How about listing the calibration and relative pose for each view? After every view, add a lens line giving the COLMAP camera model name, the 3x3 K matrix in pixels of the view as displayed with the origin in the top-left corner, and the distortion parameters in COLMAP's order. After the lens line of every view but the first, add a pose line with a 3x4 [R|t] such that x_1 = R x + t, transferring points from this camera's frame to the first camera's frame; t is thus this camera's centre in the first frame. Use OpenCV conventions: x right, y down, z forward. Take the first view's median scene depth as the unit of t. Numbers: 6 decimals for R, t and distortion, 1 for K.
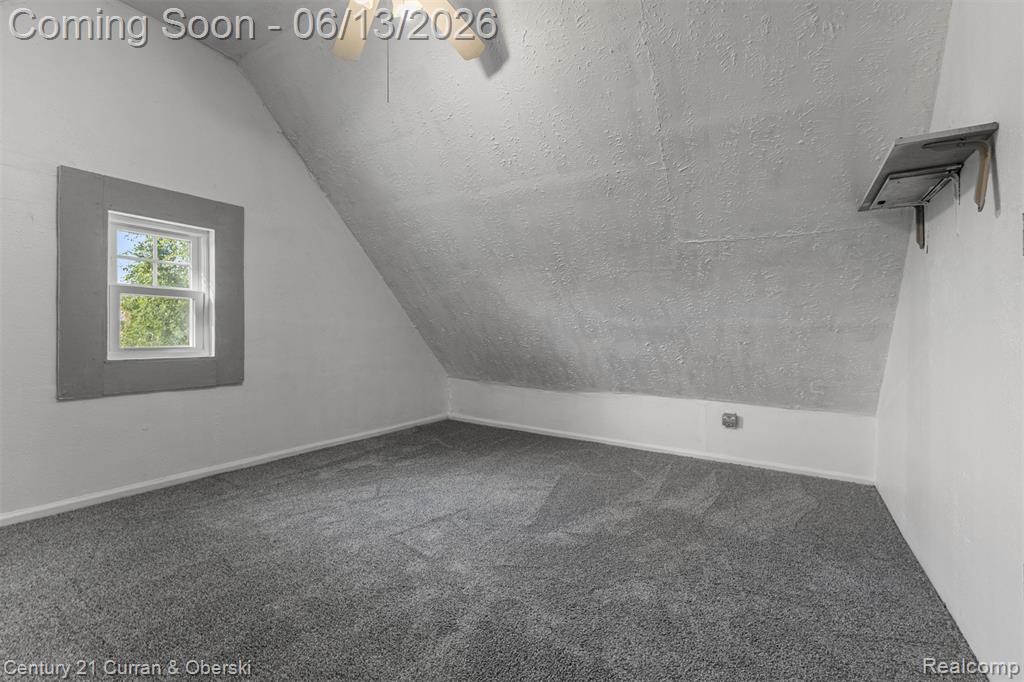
lens RADIAL K [[442.6, 0, 539.3], [0, 442.6, 332.5], [0, 0, 1]] dist [0.008054, -0.000567]
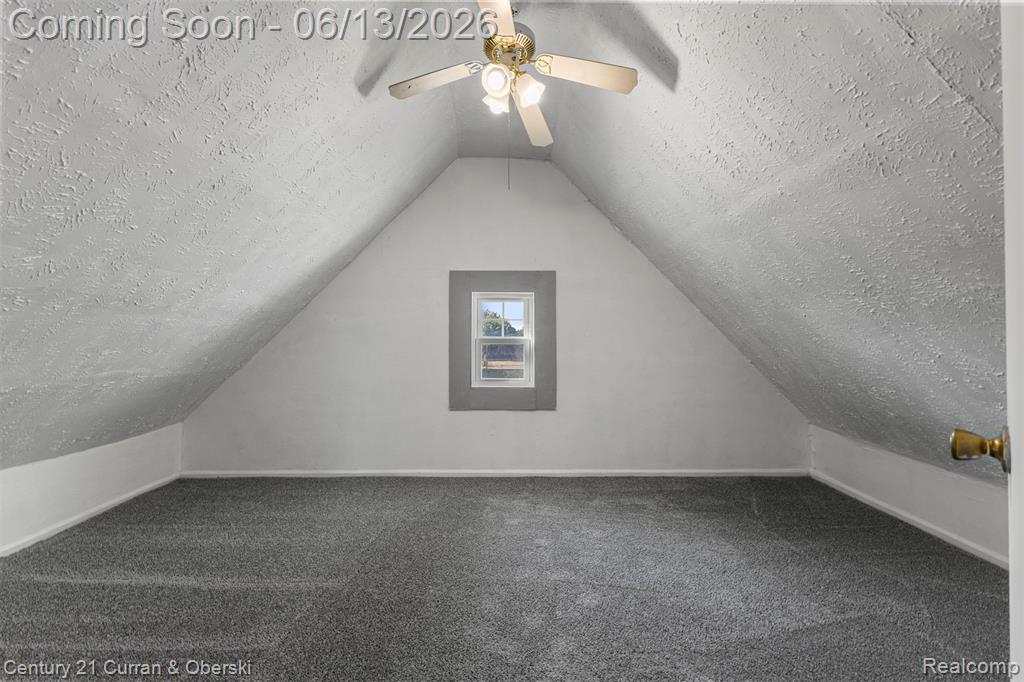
lens RADIAL K [[442.6, 0, 519.1], [0, 442.6, 337.4], [0, 0, 1]] dist [0.008054, -0.000567]
pose [[0.534512, -0.011823, -0.845078, 0.350189], [-0.005542, 0.999832, -0.017493, -0.068582], [0.845143, 0.014034, 0.534356, 0.238802]]
